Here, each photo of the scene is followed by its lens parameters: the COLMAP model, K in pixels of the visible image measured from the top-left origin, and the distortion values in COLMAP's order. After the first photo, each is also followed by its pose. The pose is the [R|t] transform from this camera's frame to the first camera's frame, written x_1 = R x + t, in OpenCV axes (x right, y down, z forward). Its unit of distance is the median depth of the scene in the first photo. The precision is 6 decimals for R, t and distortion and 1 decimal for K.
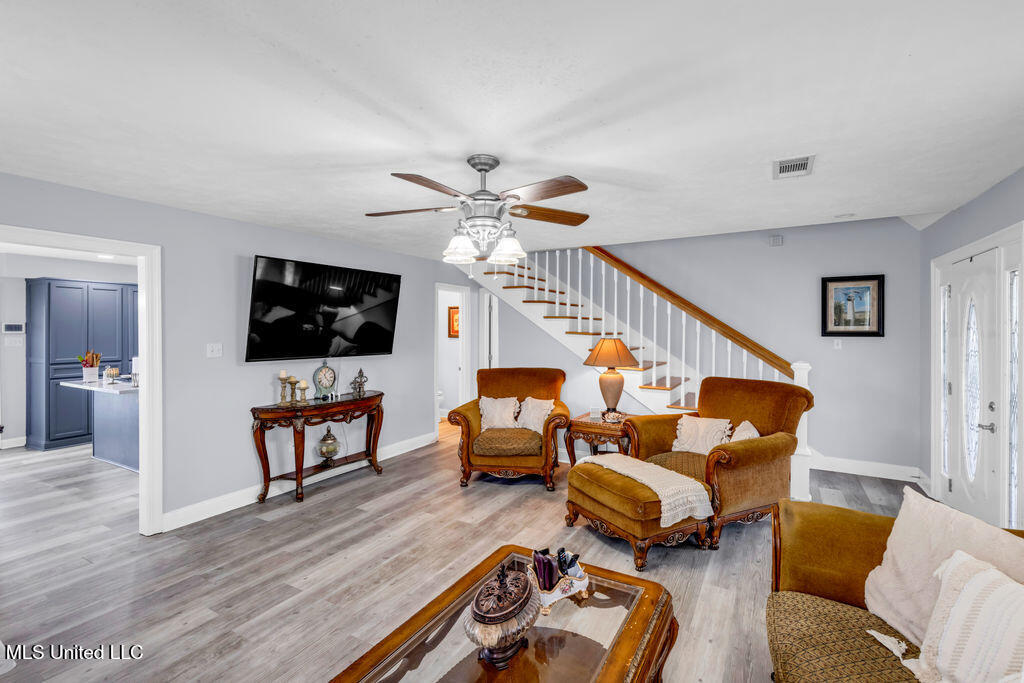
lens RADIAL K [[457.5, 0, 517.3], [0, 457.5, 330.0], [0, 0, 1]] dist [0.002987, 0.000444]
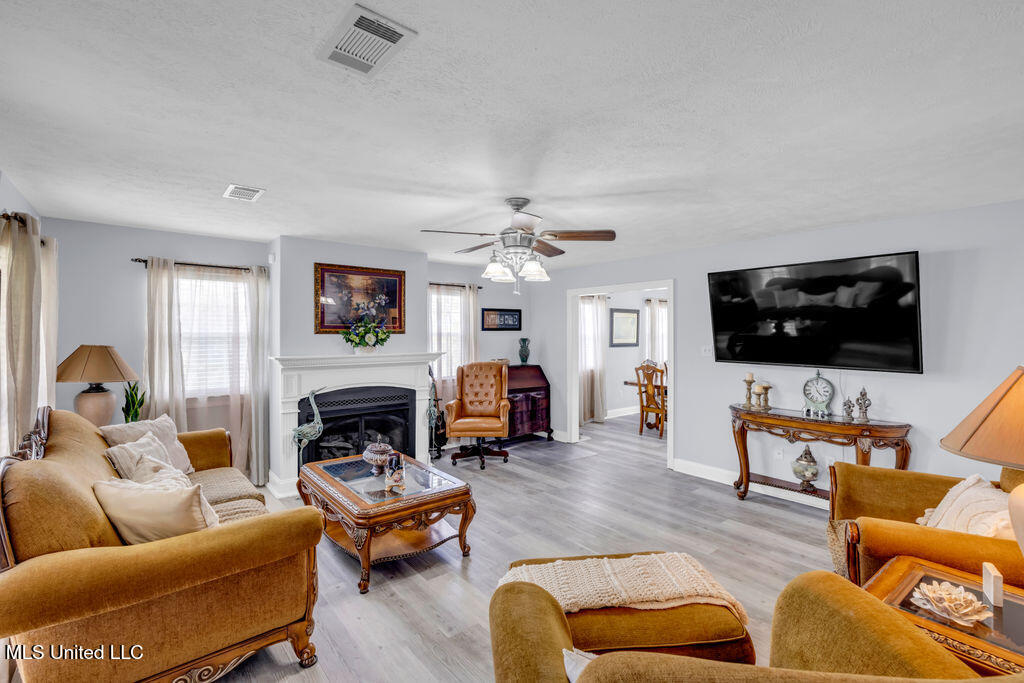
lens RADIAL K [[457.5, 0, 517.3], [0, 457.5, 330.0], [0, 0, 1]] dist [0.002987, 0.000444]
pose [[-0.354431, -0.008368, -0.935045, 0.654504], [-0.004502, 0.999964, -0.007243, -0.001837], [0.935071, 0.001643, -0.354456, 0.853481]]
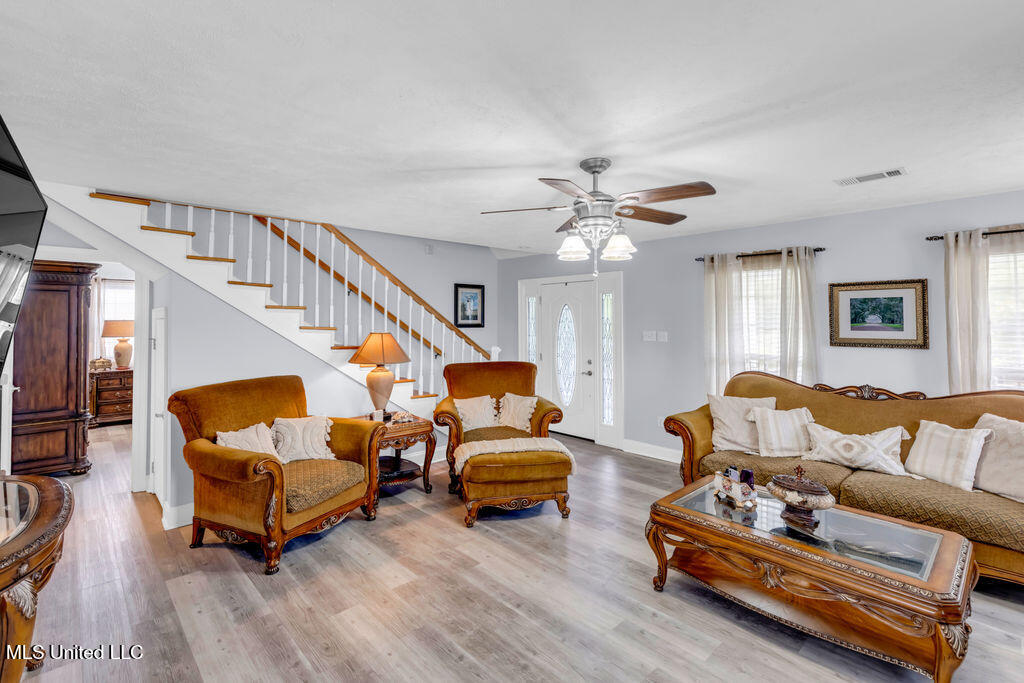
lens RADIAL K [[472.7, 0, 512.5], [0, 472.7, 306.4], [0, 0, 1]] dist [0.000679, 0.000063]
pose [[0.291514, 0.030102, 0.956093, -0.686212], [0.003758, 0.999461, -0.032614, -0.003693], [-0.956559, 0.013101, 0.291244, 0.511166]]
